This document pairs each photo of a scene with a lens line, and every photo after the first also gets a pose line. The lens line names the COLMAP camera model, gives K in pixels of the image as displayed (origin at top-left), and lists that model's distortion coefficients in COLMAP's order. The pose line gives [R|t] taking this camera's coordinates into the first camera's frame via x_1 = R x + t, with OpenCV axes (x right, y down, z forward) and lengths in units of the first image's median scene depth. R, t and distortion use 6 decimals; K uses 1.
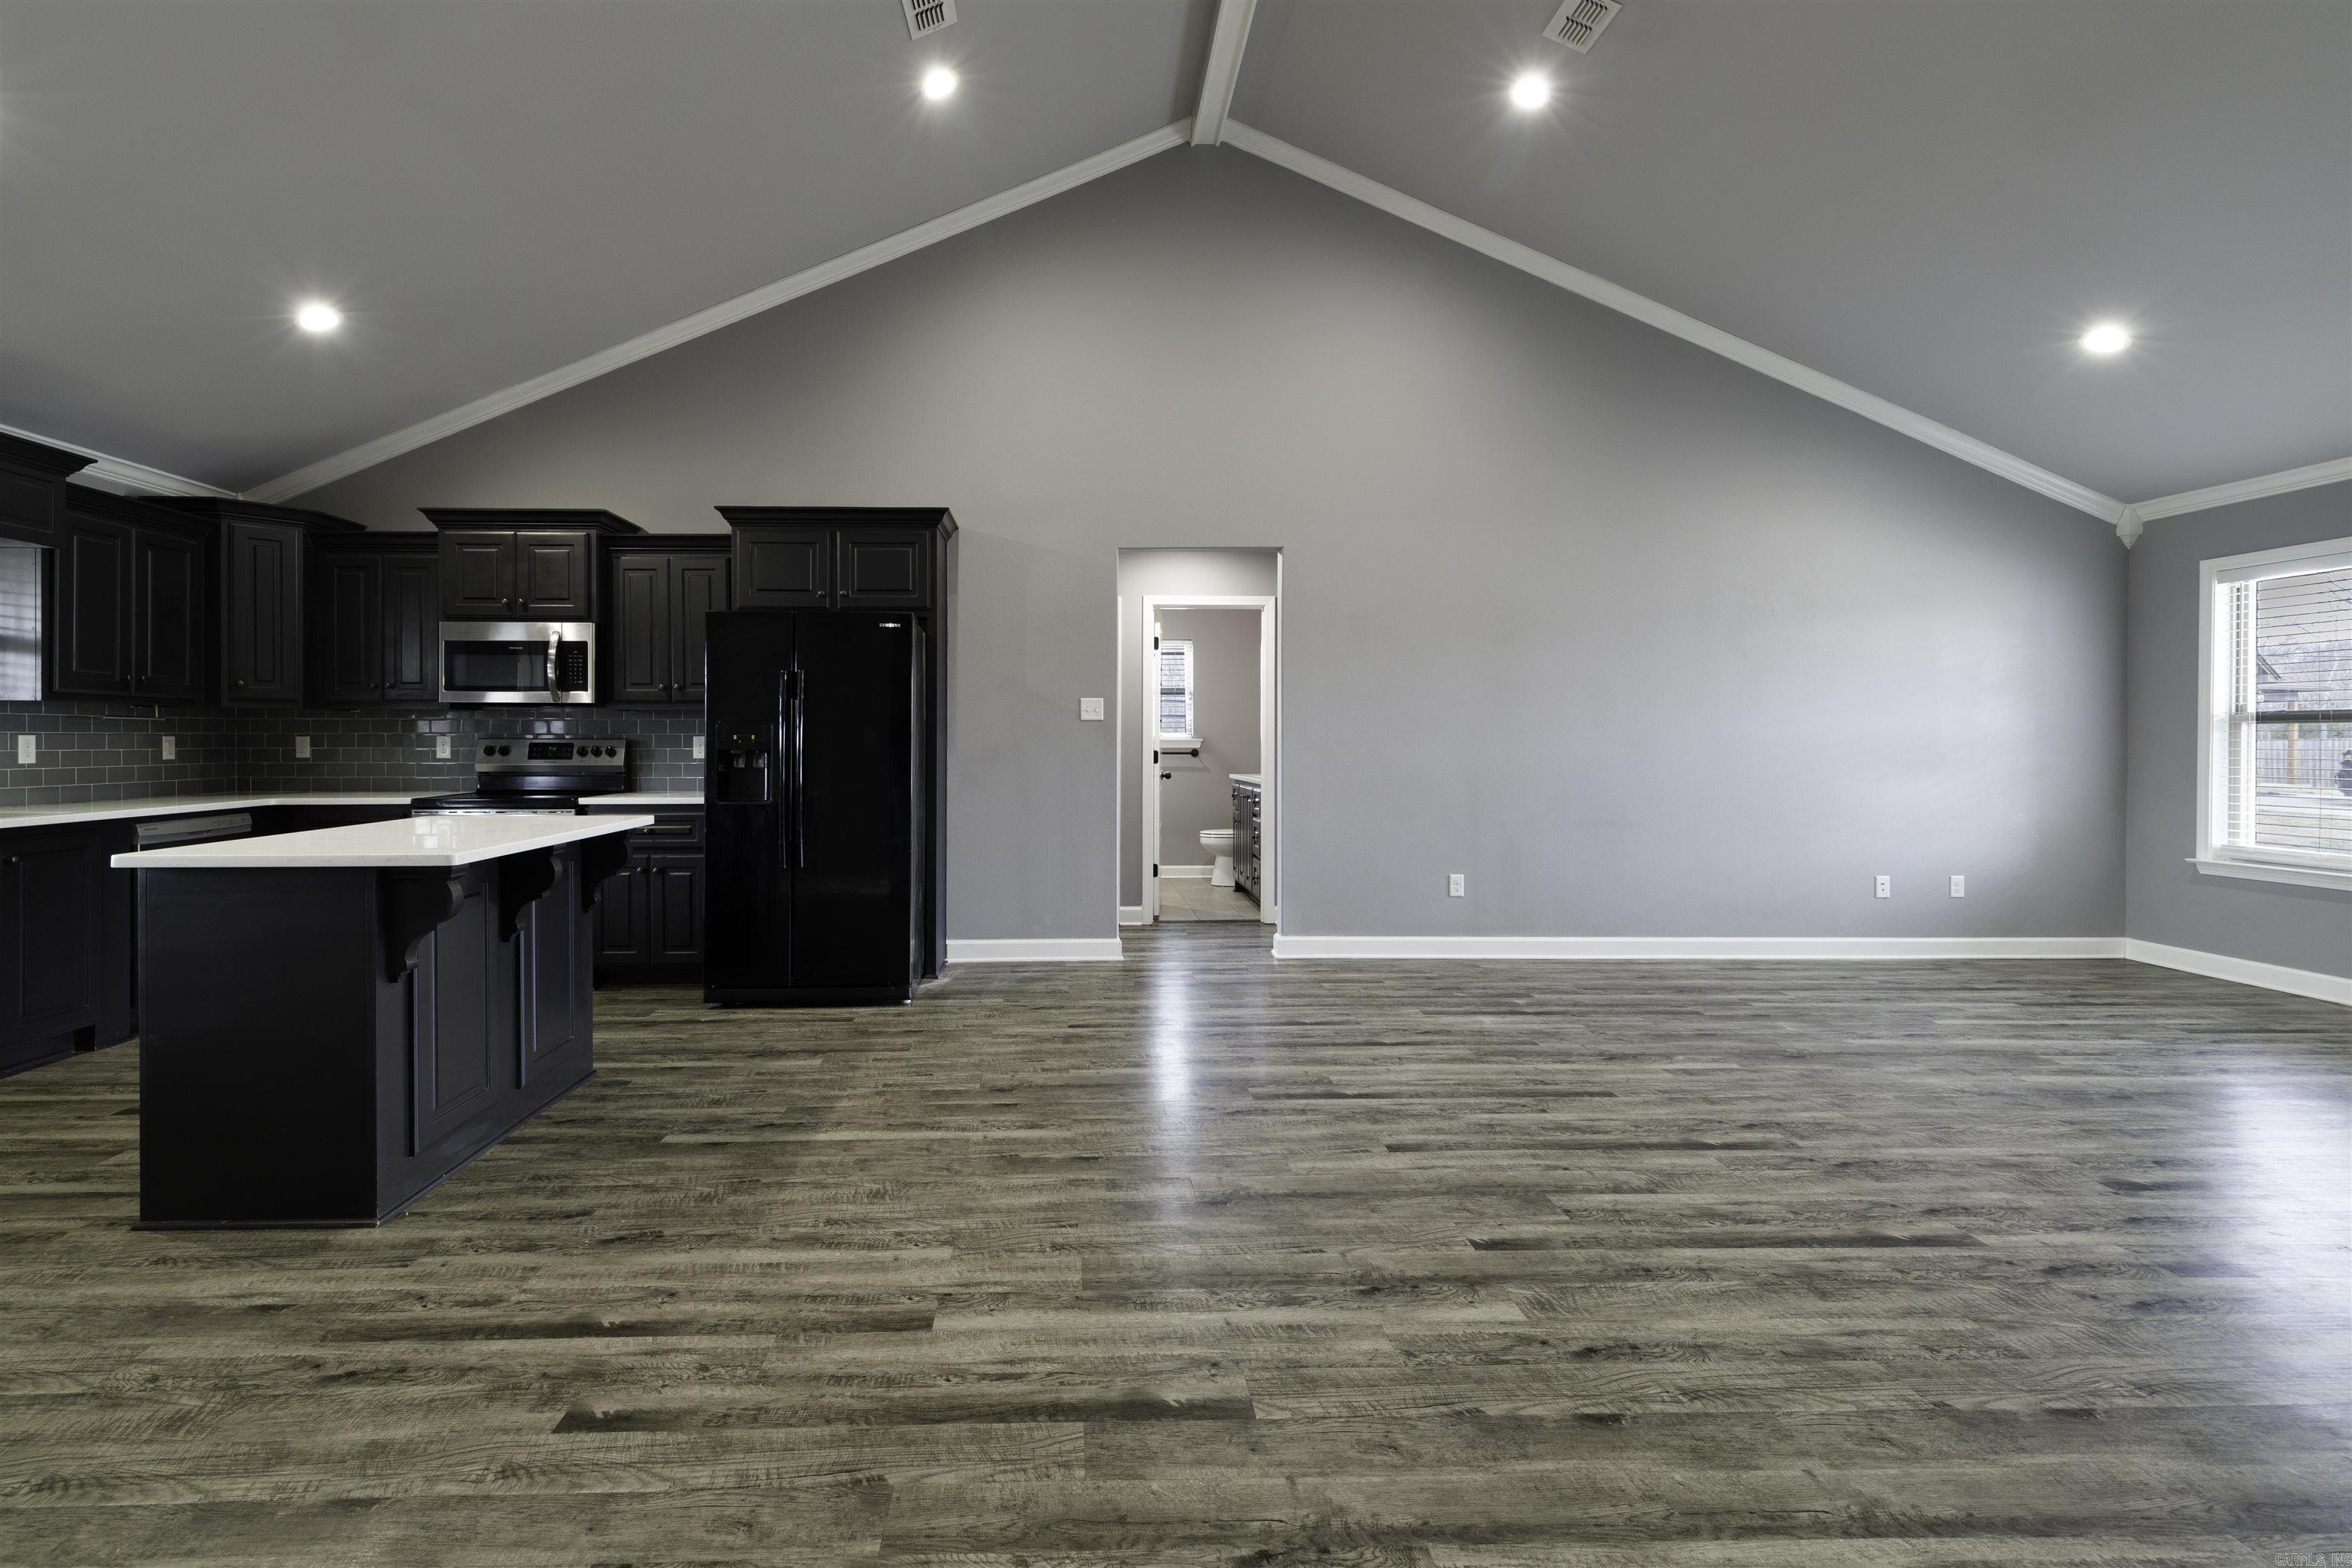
lens RADIAL K [[1093.5, 0, 1084.8], [0, 1093.5, 750.8], [0, 0, 1]] dist [0.010115, -0.002692]
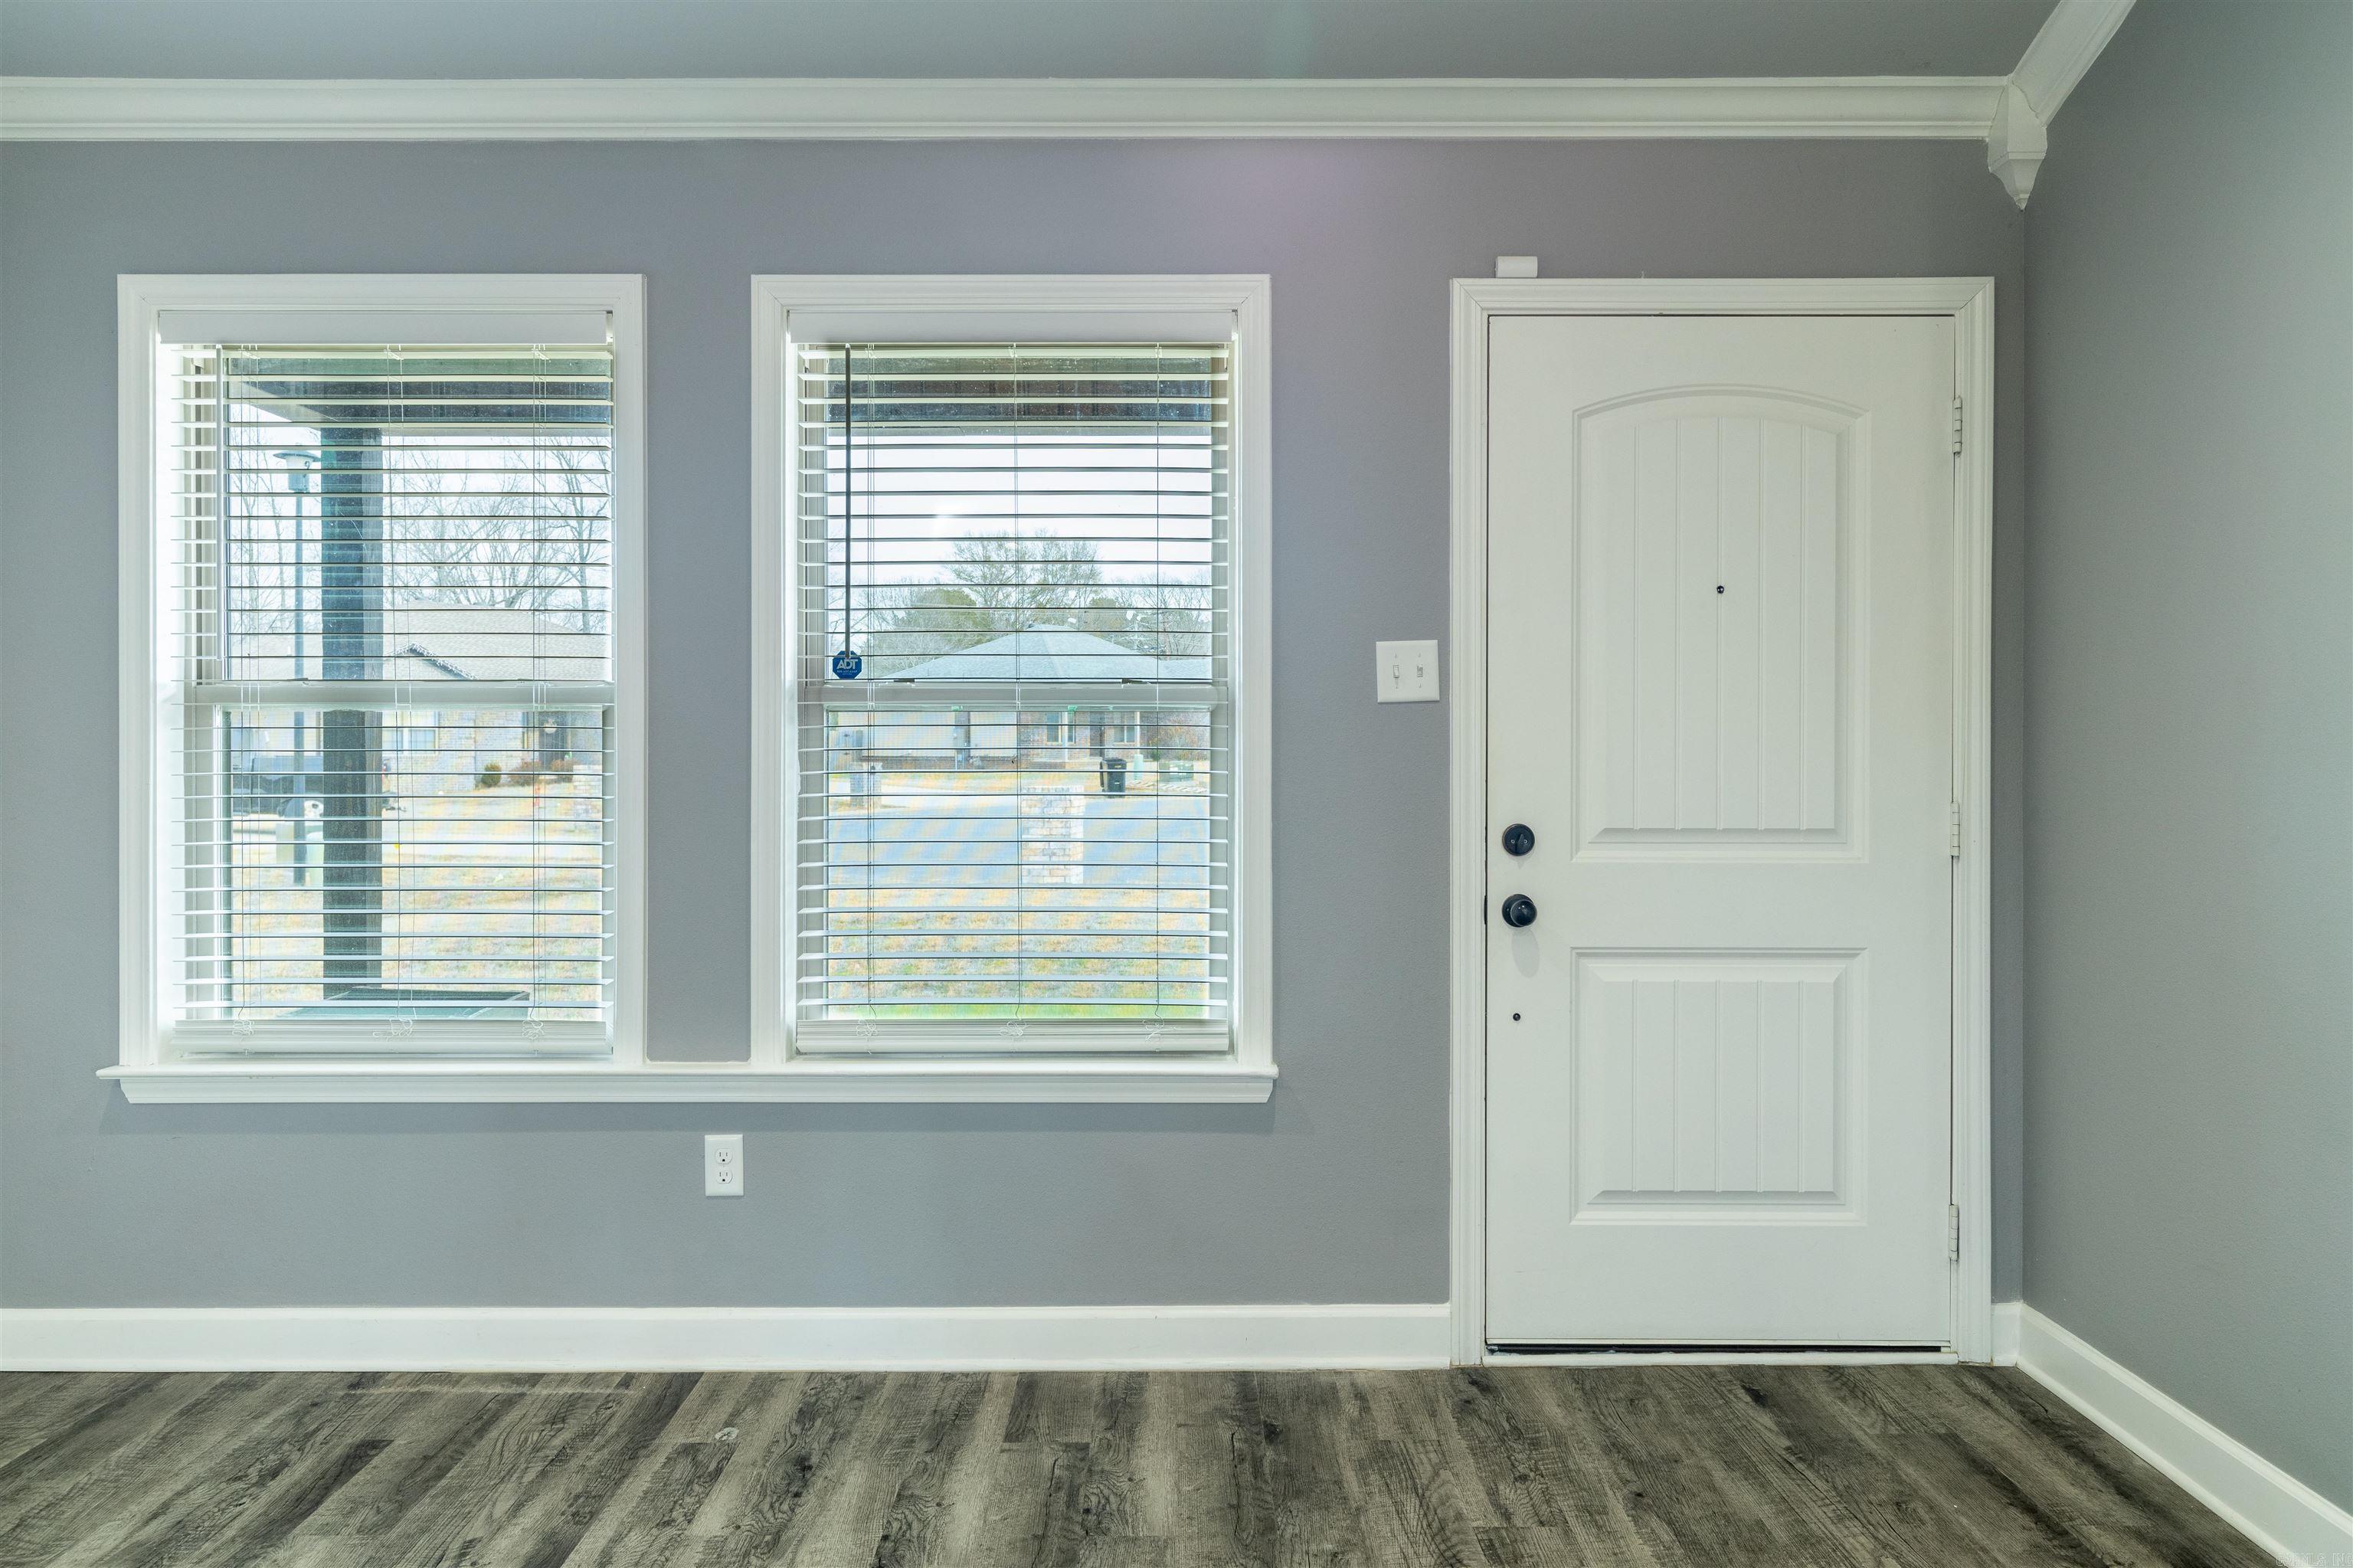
lens RADIAL K [[1425.9, 0, 1144.0], [0, 1425.9, 782.9], [0, 0, 1]] dist [0.001166, 0.000208]
pose [[0.021166, -0.008064, 0.999743, 0.652200], [0.012210, 0.999895, 0.007807, 0.002072], [-0.999701, 0.012042, 0.021262, 0.785739]]
